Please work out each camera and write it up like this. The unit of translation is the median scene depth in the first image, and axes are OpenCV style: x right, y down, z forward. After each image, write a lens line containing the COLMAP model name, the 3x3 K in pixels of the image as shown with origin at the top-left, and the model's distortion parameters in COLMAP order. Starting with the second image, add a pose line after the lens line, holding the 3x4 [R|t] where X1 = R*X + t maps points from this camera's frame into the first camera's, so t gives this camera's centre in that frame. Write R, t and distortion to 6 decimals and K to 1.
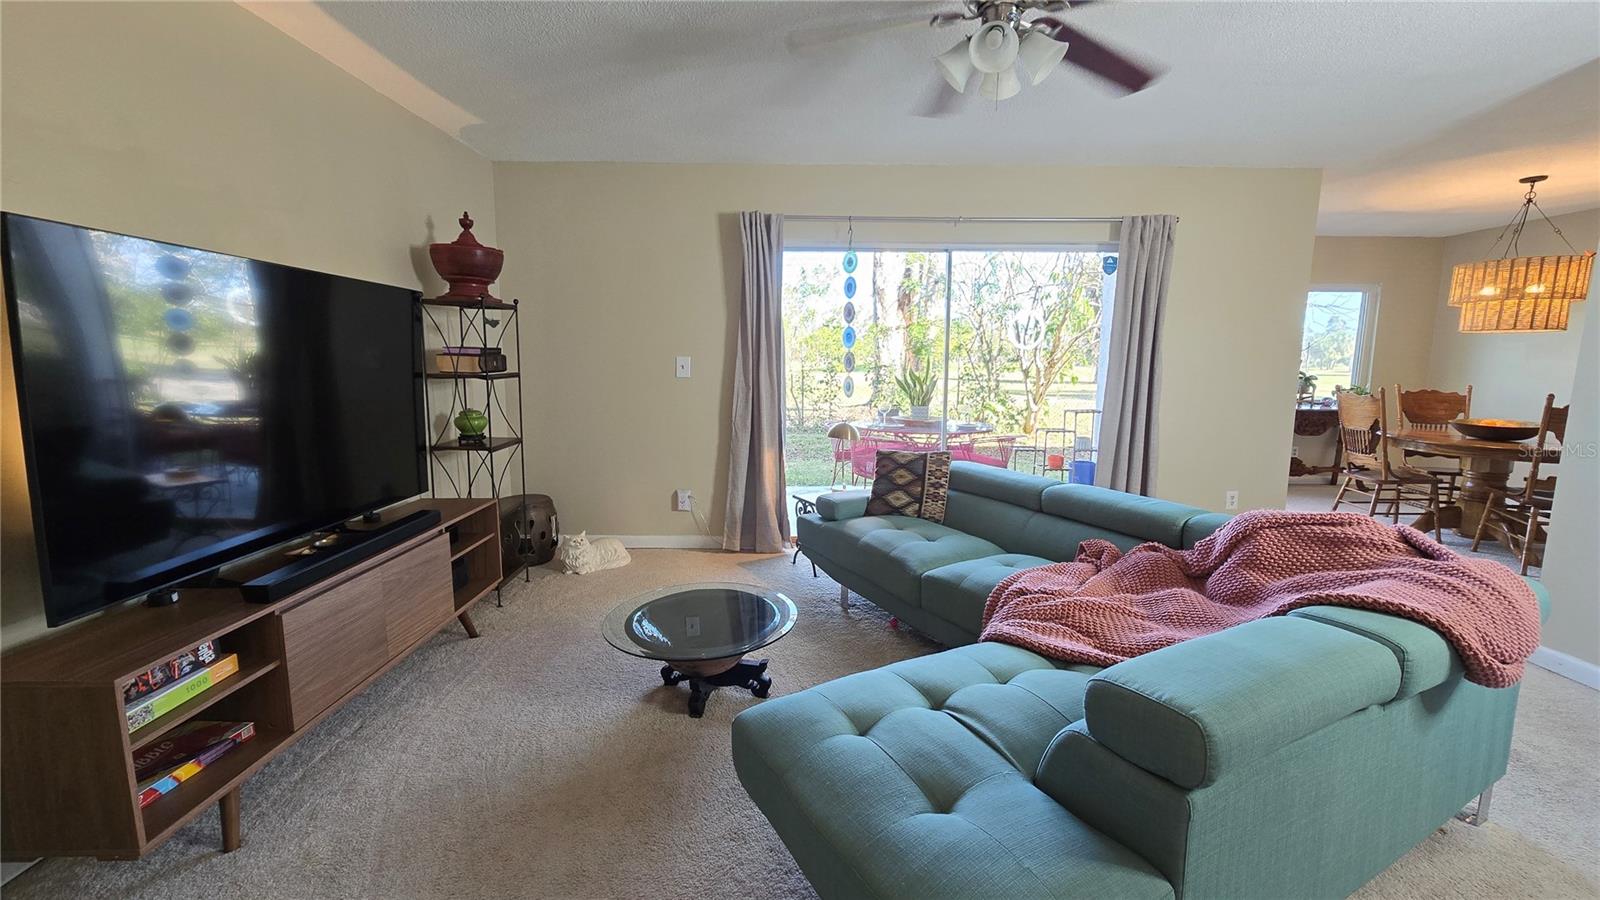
lens RADIAL K [[655.7, 0, 807.3], [0, 655.7, 449.7], [0, 0, 1]] dist [-0.002626, 0.000319]
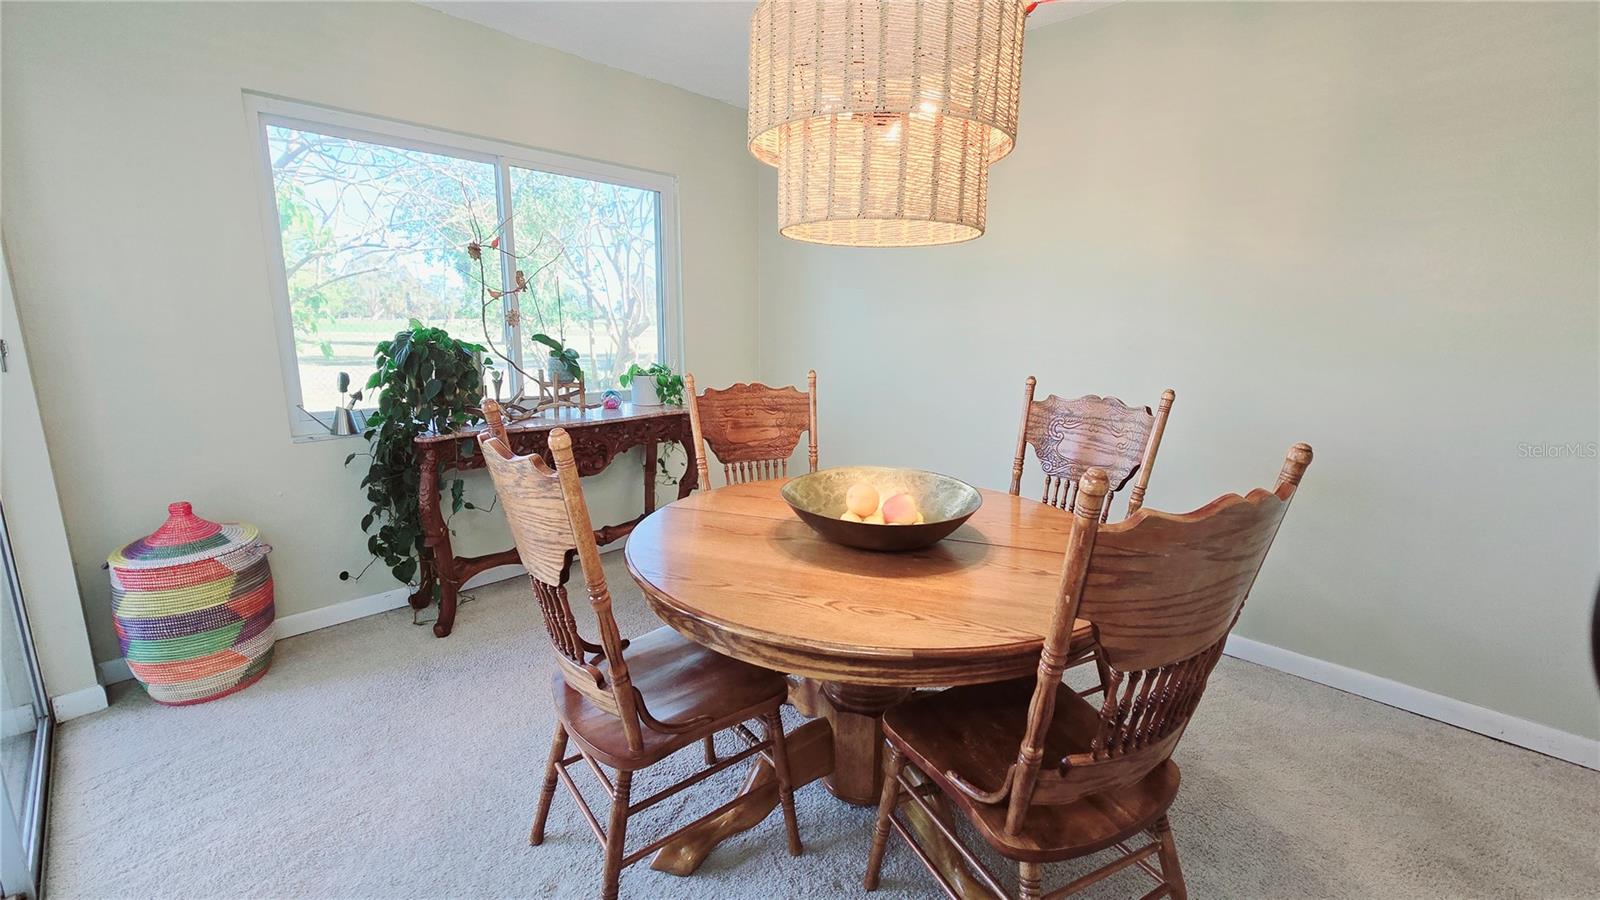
lens RADIAL K [[655.7, 0, 807.3], [0, 655.7, 449.7], [0, 0, 1]] dist [-0.002626, 0.000319]
pose [[0.700488, -0.140379, 0.699721, 0.828661], [0.094635, 0.990076, 0.103892, -0.111768], [-0.707361, -0.006557, 0.706822, 0.823479]]
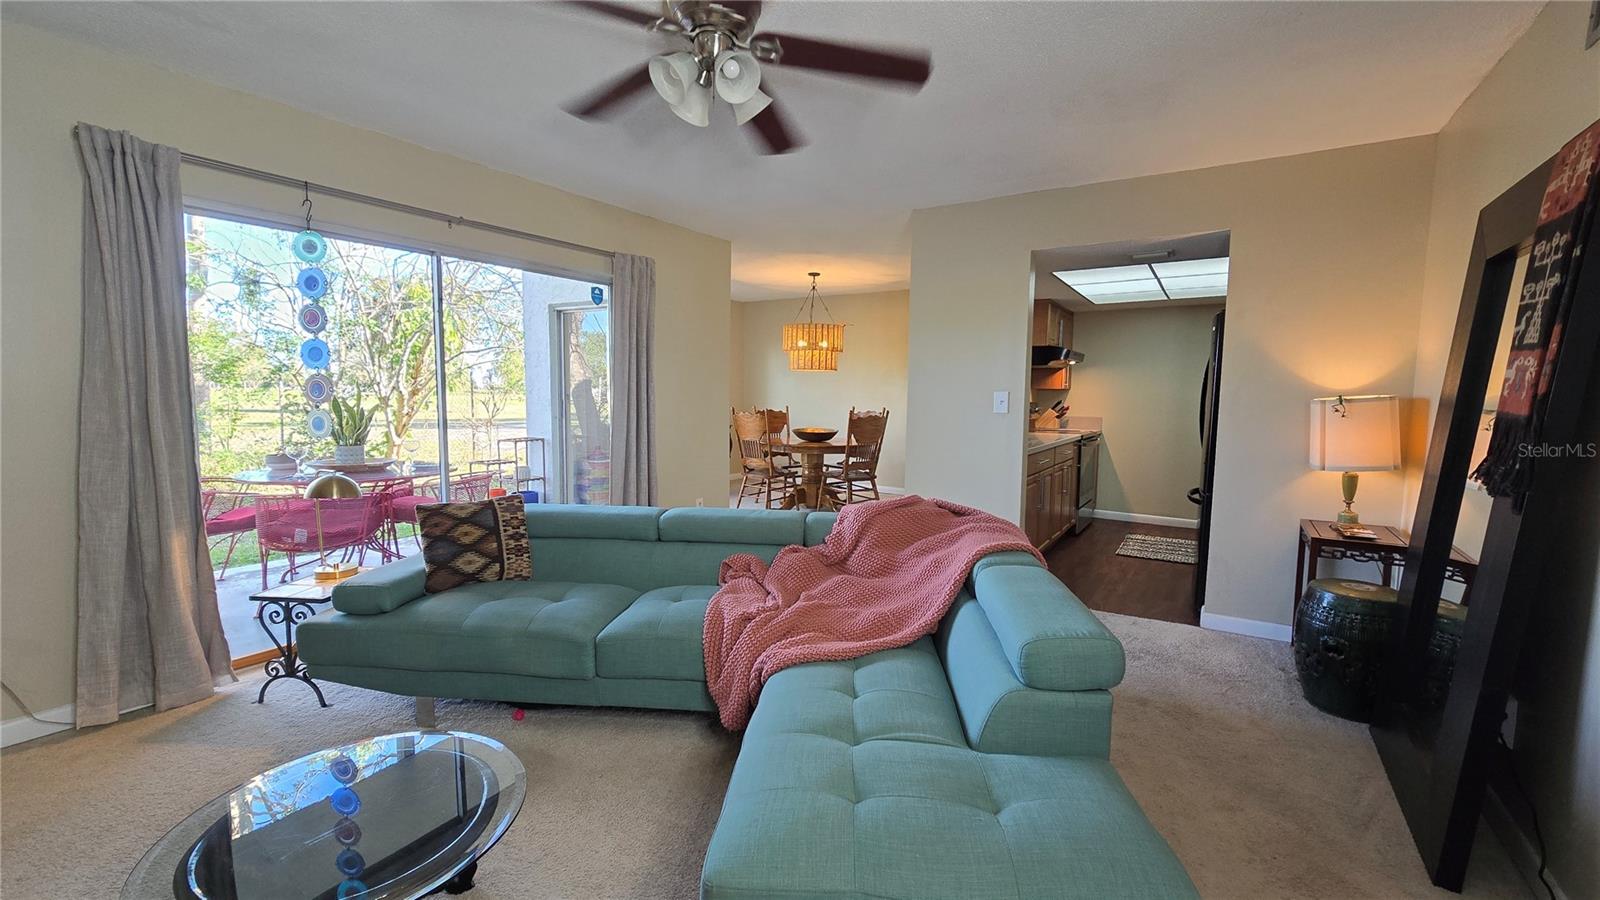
lens RADIAL K [[655.7, 0, 807.3], [0, 655.7, 449.7], [0, 0, 1]] dist [-0.002626, 0.000319]
pose [[0.545045, -0.073254, 0.835201, -0.249113], [0.106180, 0.994186, 0.017906, -0.026790], [-0.831656, 0.078922, 0.549654, 0.191311]]
